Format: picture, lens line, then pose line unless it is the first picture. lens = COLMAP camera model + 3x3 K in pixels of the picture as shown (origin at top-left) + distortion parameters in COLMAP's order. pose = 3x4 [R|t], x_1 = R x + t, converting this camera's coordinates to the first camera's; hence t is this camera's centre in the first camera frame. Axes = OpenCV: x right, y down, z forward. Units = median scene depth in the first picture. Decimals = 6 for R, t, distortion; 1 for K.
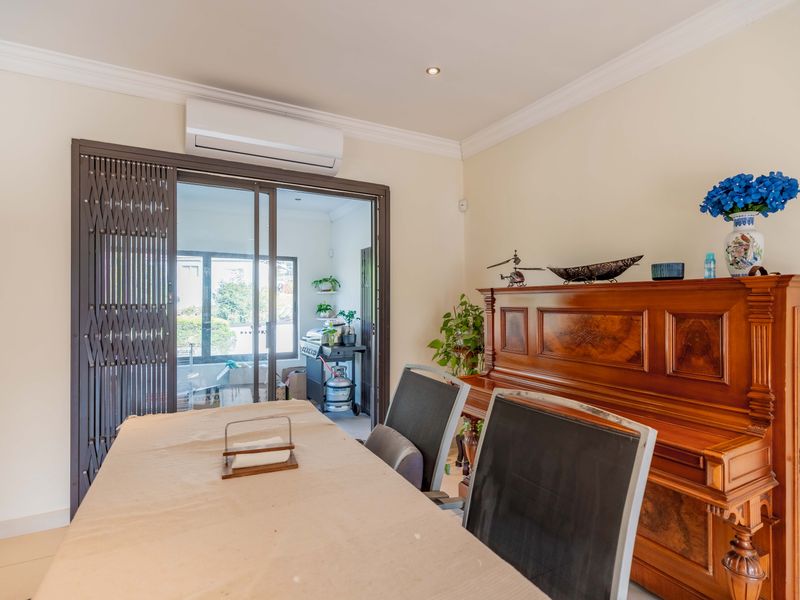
lens RADIAL K [[415.2, 0, 400.0], [0, 415.2, 300.0], [0, 0, 1]] dist [0.003029, 0.000354]
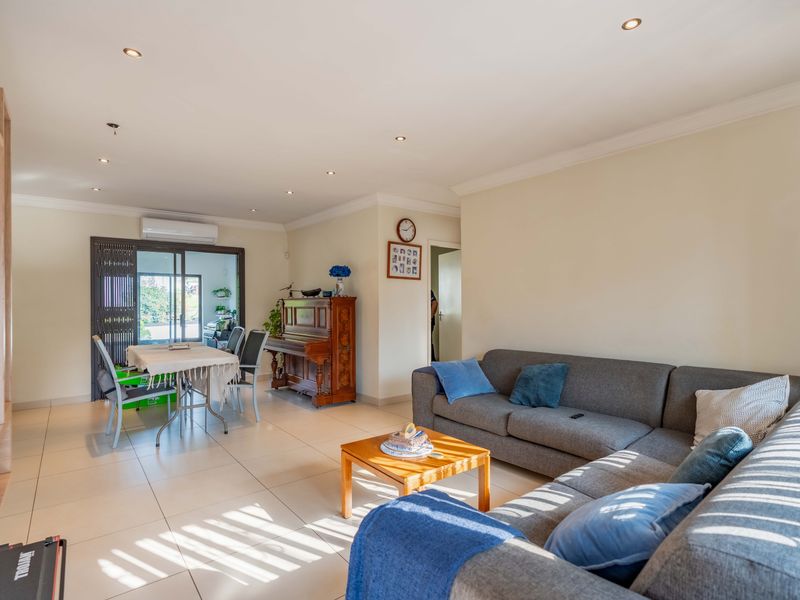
lens RADIAL K [[415.2, 0, 400.0], [0, 415.2, 300.0], [0, 0, 1]] dist [0.003029, 0.000354]
pose [[0.983898, -0.007434, 0.178574, 0.378297], [0.007585, 0.999971, -0.000168, -0.011926], [-0.178568, 0.001519, 0.983926, -1.207338]]
